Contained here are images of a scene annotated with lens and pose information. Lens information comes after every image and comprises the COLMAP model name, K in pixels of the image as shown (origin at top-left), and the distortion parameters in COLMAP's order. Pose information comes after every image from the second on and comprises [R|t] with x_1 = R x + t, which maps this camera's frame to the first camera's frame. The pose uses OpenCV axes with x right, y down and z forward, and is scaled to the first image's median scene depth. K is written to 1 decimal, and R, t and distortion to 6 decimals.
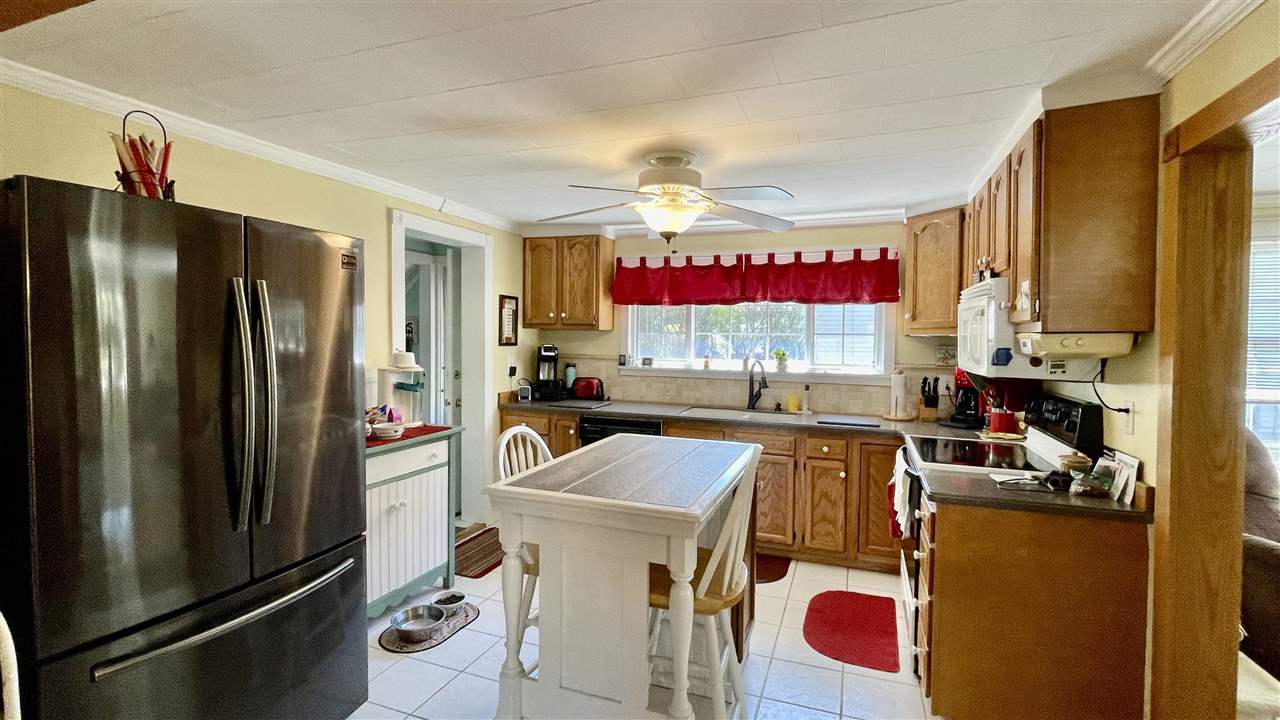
lens RADIAL K [[578.9, 0, 636.8], [0, 578.9, 355.3], [0, 0, 1]] dist [-0.004320, -0.000450]
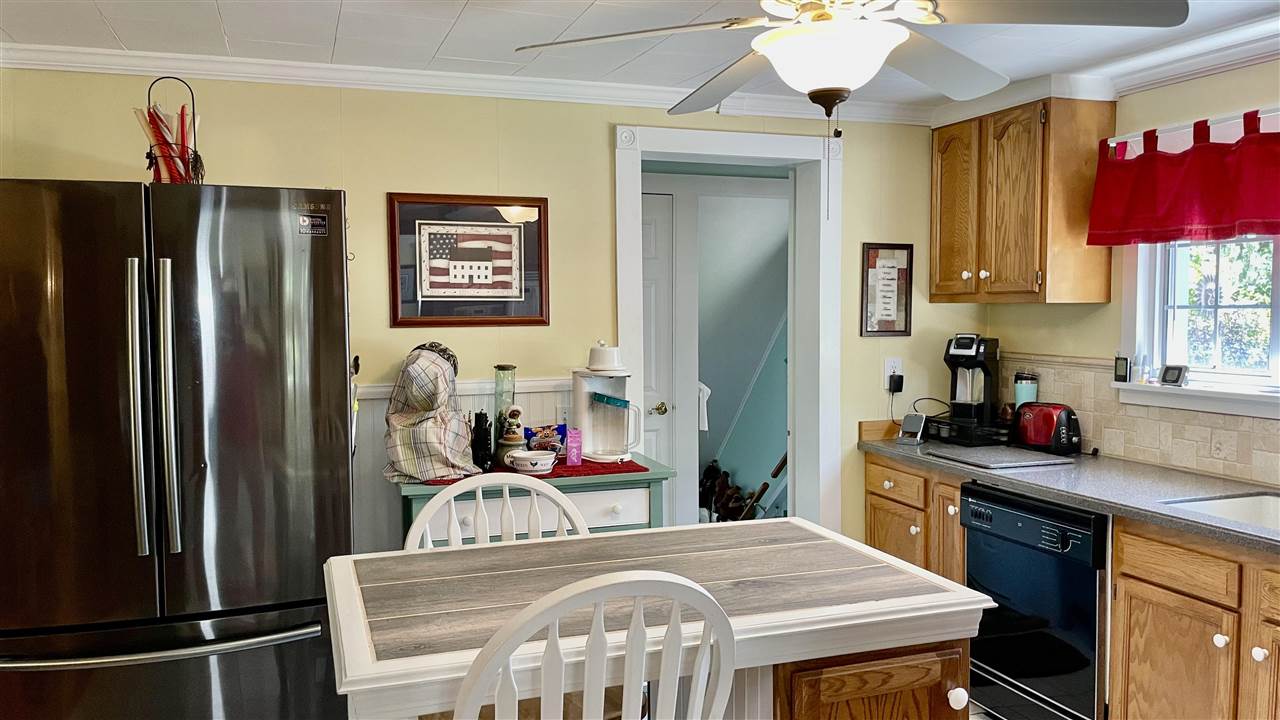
lens RADIAL K [[982.3, 0, 639.7], [0, 982.3, 354.4], [0, 0, 1]] dist [0.072792, -0.099472]
pose [[0.638363, 0.018918, -0.769503, 0.376213], [-0.014466, 0.999816, 0.012579, -0.008183], [0.769599, 0.003101, 0.638519, 0.258931]]
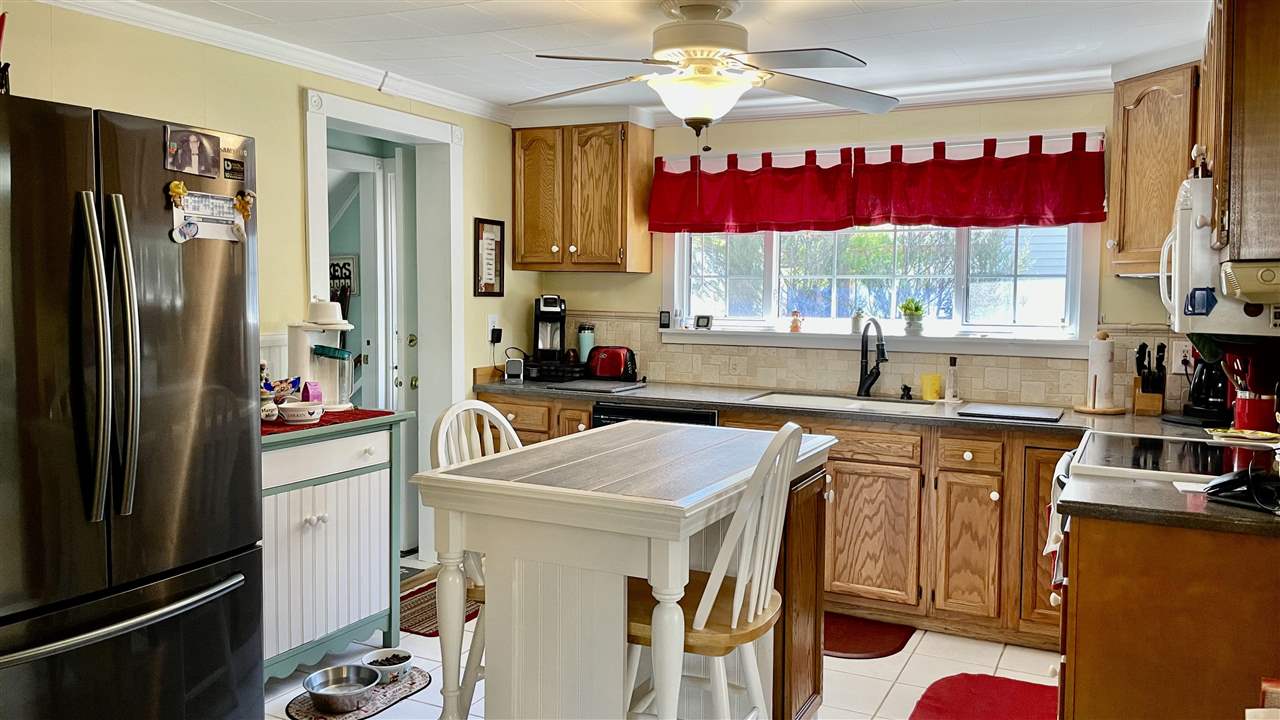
lens RADIAL K [[982.3, 0, 639.7], [0, 982.3, 354.4], [0, 0, 1]] dist [0.072792, -0.099472]
pose [[0.994338, 0.004783, -0.106155, 0.071886], [-0.001563, 0.999537, 0.030399, 0.016559], [0.106251, -0.030061, 0.993885, -0.096942]]
